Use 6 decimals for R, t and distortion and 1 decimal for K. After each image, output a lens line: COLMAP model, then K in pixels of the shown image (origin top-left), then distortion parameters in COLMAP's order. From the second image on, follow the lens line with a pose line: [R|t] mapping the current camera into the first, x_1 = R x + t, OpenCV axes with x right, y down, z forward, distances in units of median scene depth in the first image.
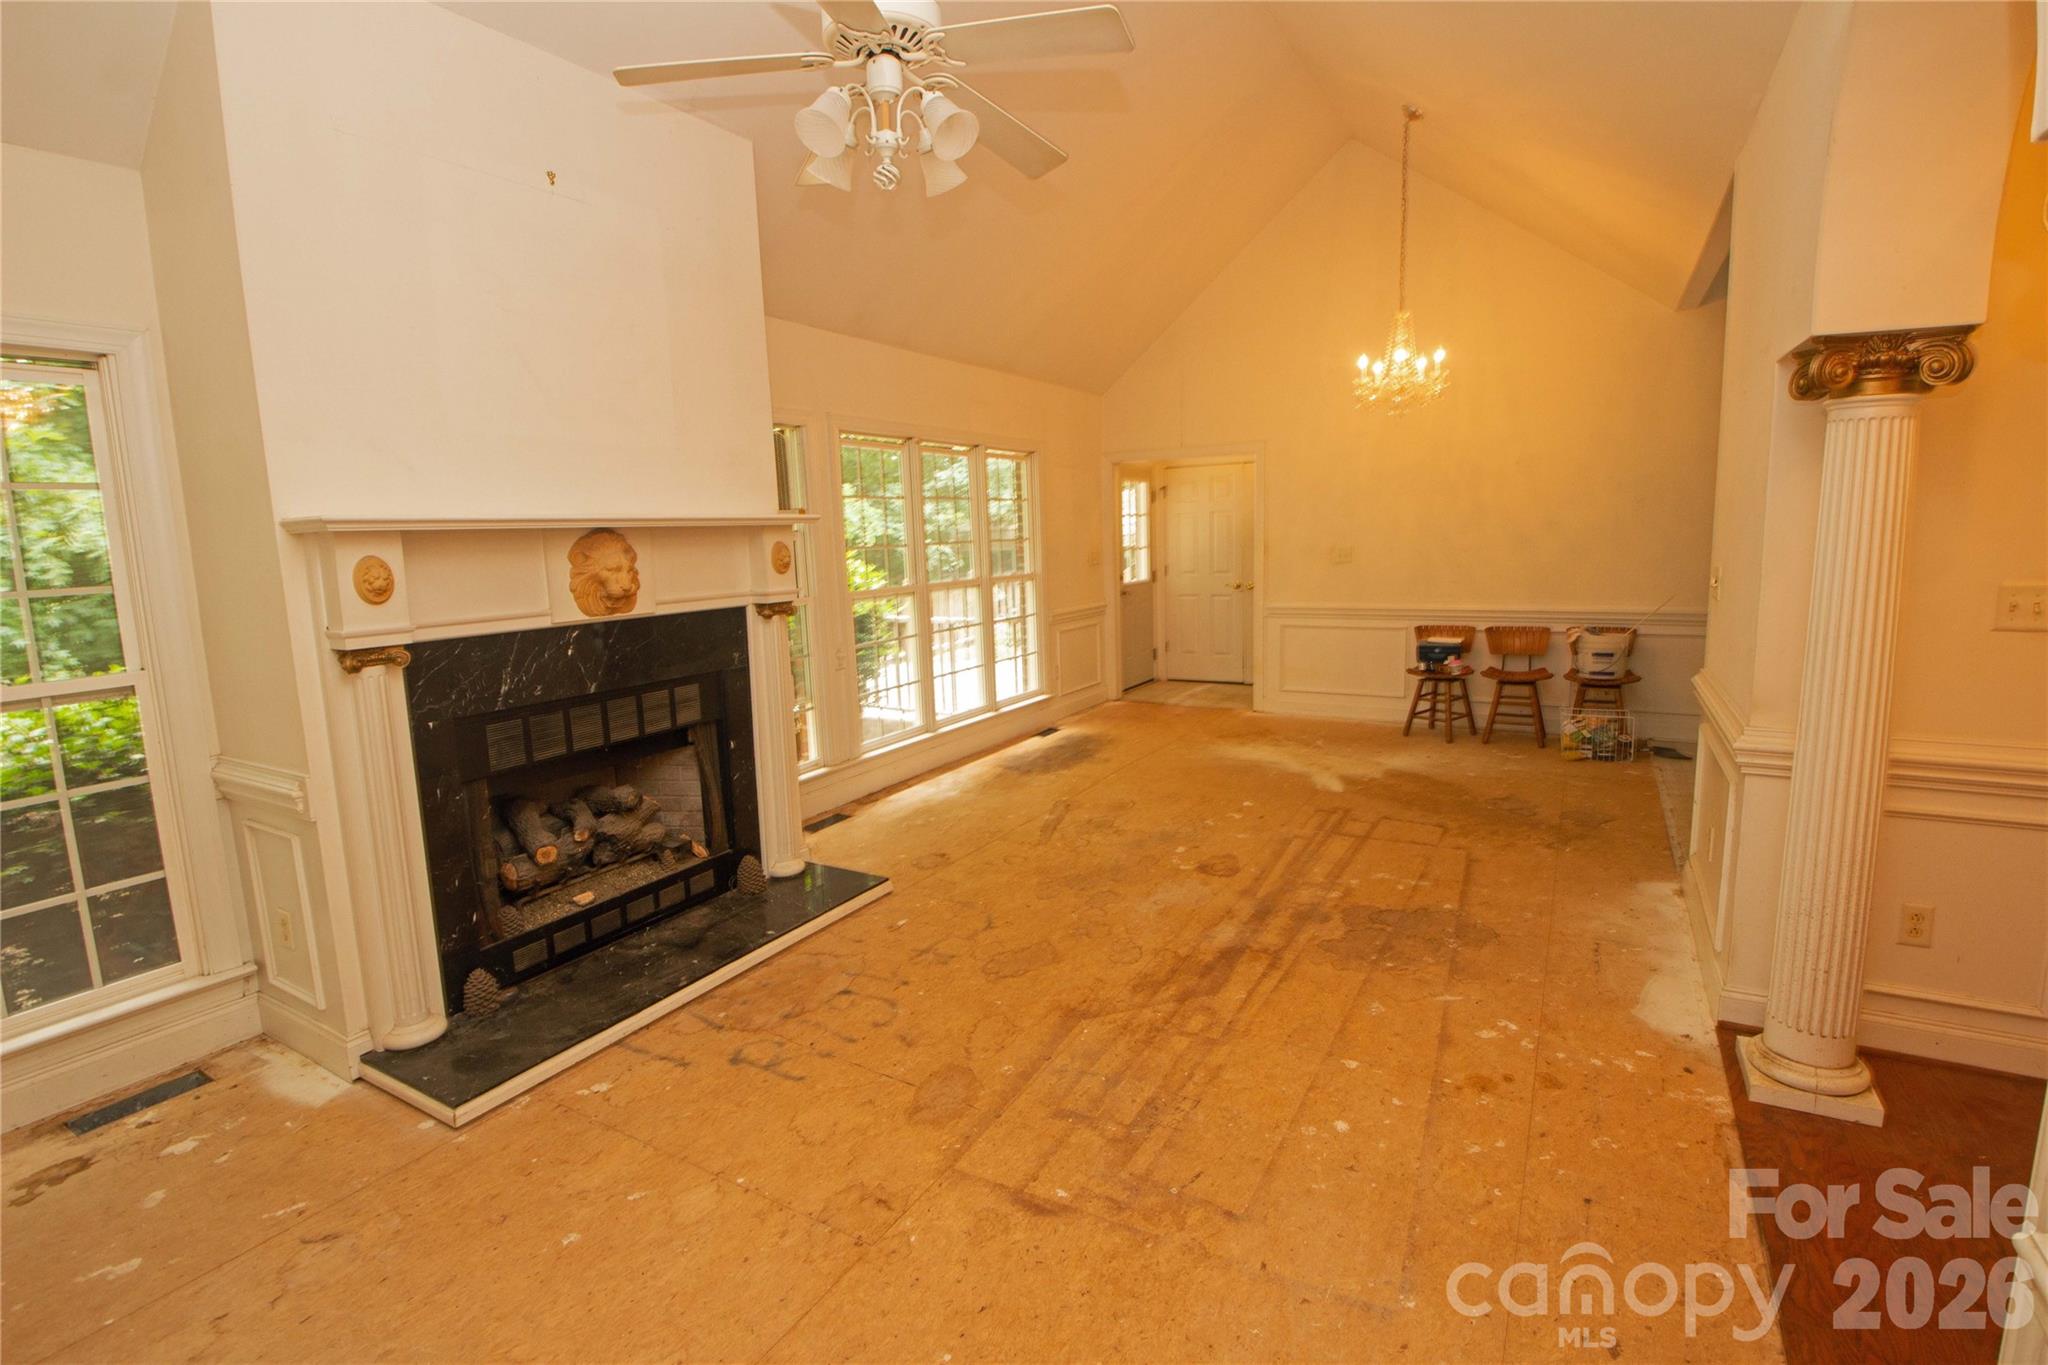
lens RADIAL K [[955.8, 0, 1023.4], [0, 955.8, 670.7], [0, 0, 1]] dist [0.002299, -0.015296]
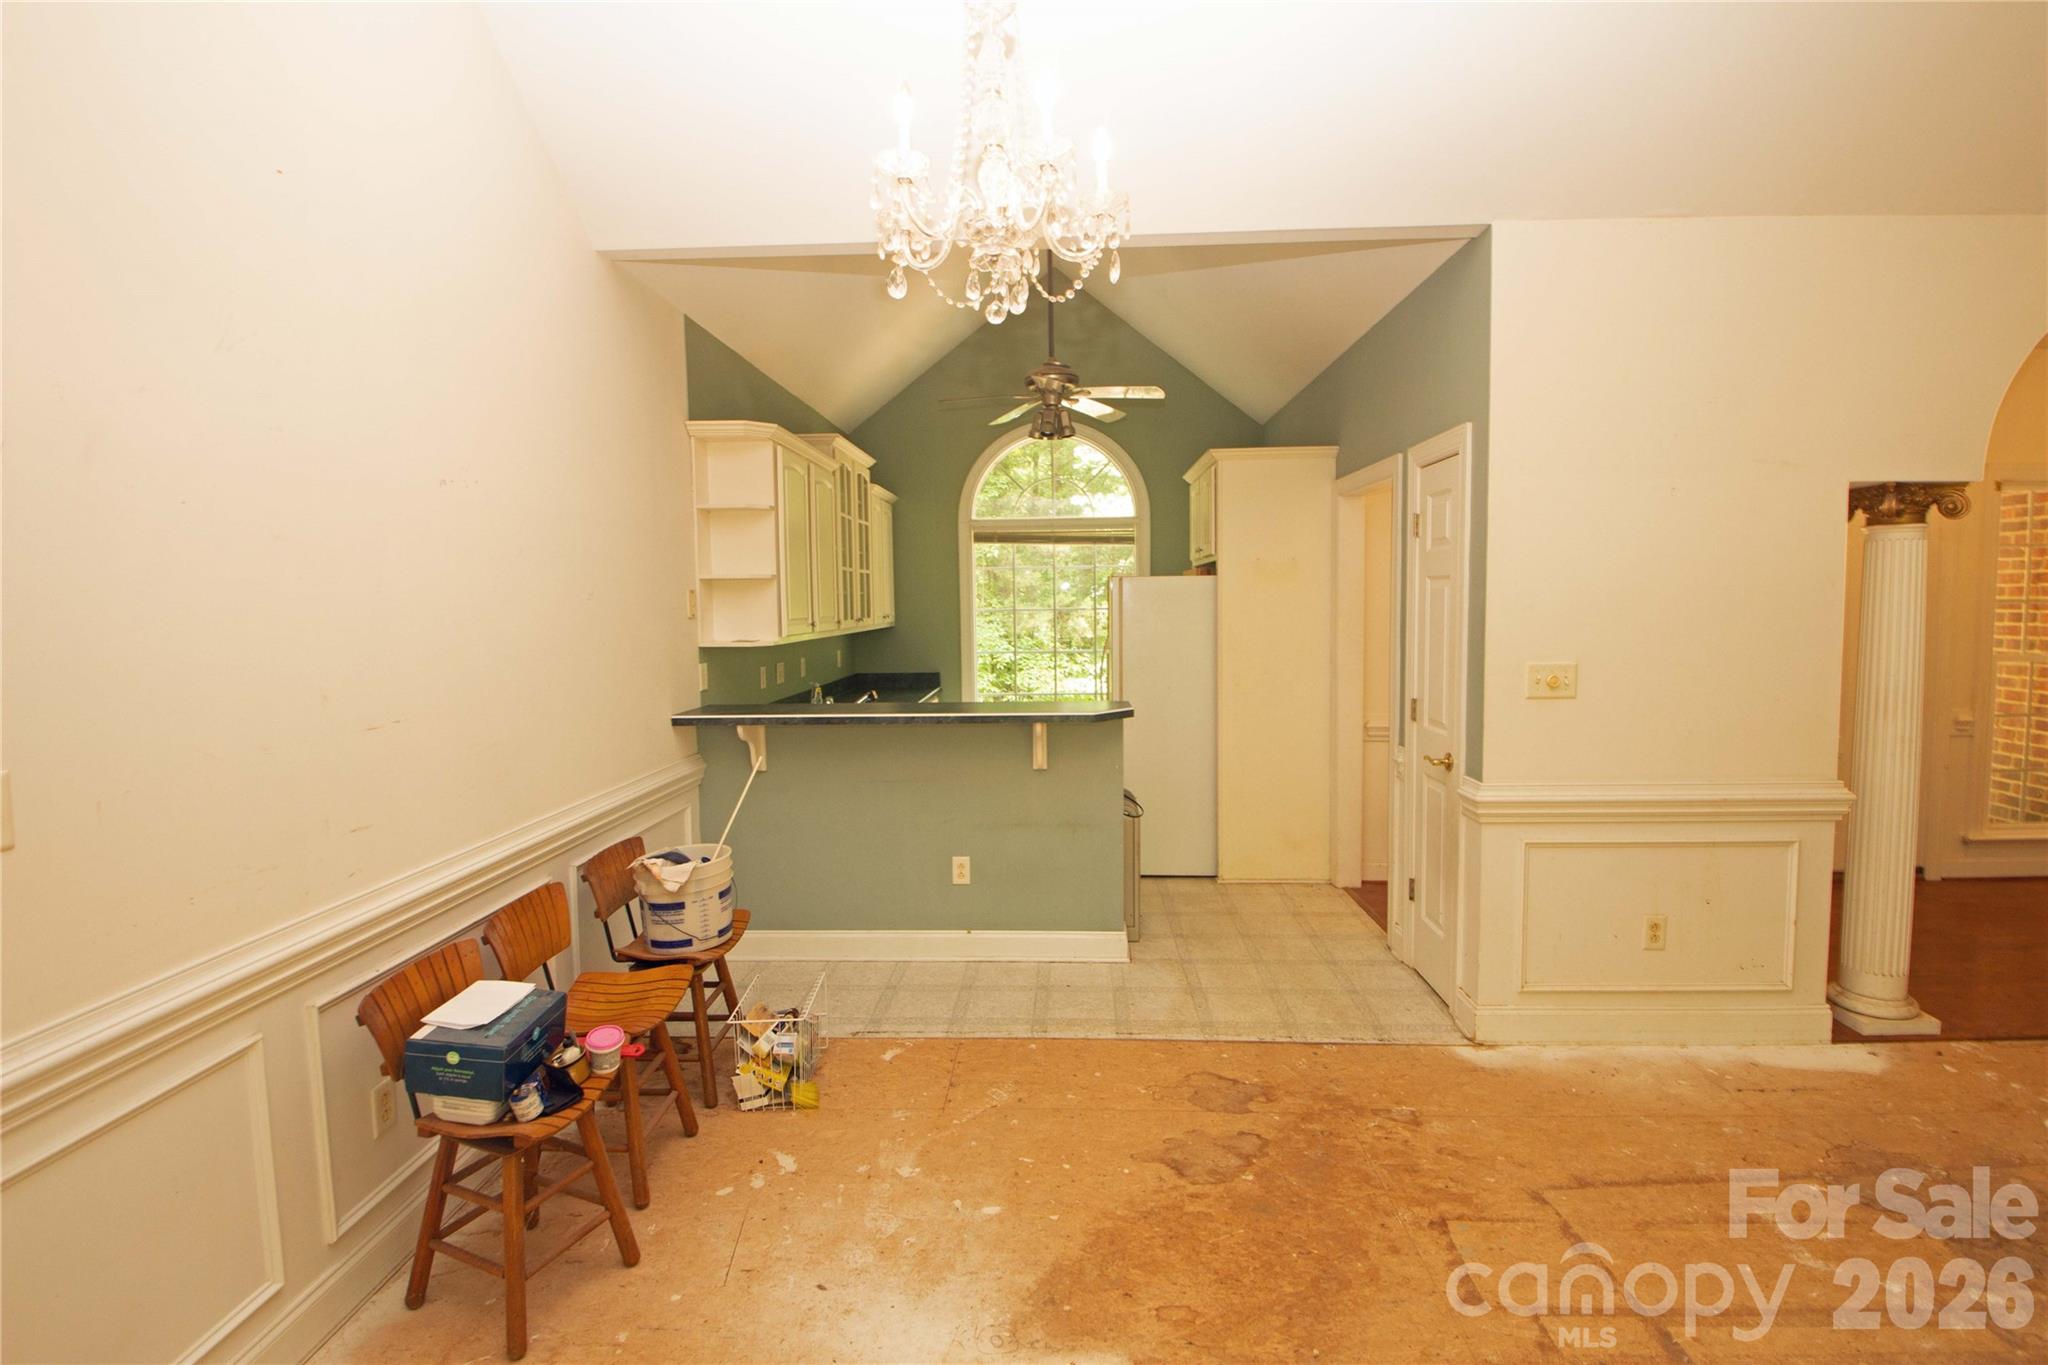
lens RADIAL K [[955.8, 0, 1023.4], [0, 955.8, 670.7], [0, 0, 1]] dist [0.002299, -0.015296]
pose [[-0.469494, -0.032380, 0.882342, 0.135911], [0.155875, 0.980591, 0.118927, -0.265007], [-0.869067, 0.193371, -0.455334, 1.683079]]
